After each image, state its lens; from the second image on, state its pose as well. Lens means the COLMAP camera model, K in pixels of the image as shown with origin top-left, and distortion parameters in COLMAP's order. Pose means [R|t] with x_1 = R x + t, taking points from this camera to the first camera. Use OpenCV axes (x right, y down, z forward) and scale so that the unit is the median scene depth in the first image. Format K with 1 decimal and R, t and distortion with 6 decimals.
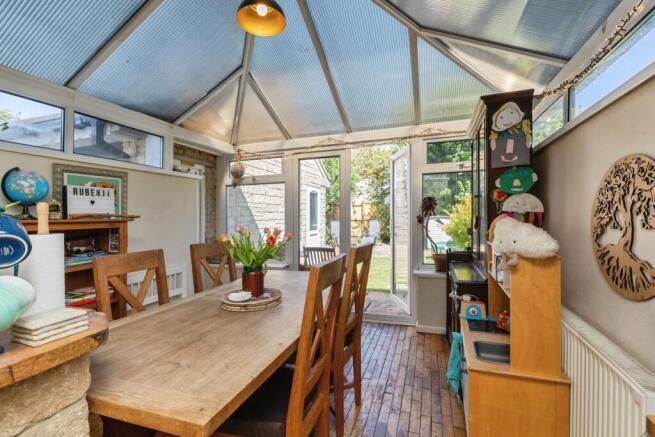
lens RADIAL K [[295.0, 0, 327.5], [0, 295.0, 218.5], [0, 0, 1]] dist [0.015742, 0.000163]
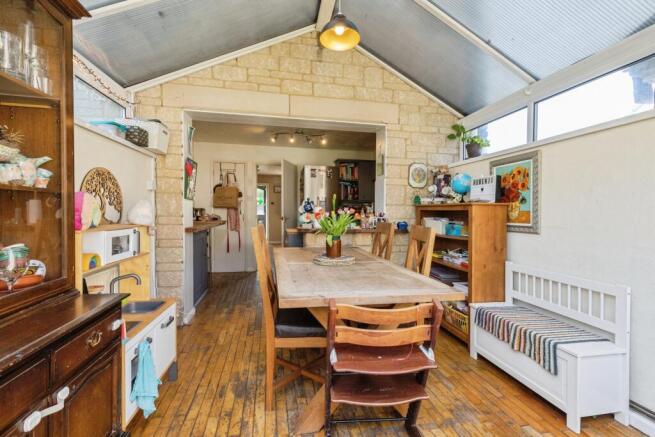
lens RADIAL K [[295.0, 0, 327.5], [0, 295.0, 218.5], [0, 0, 1]] dist [0.015742, 0.000163]
pose [[-0.865728, 0.009477, -0.500425, 0.367186], [-0.010991, 0.999220, 0.037937, 0.025310], [0.500394, 0.038343, -0.864948, 1.721688]]
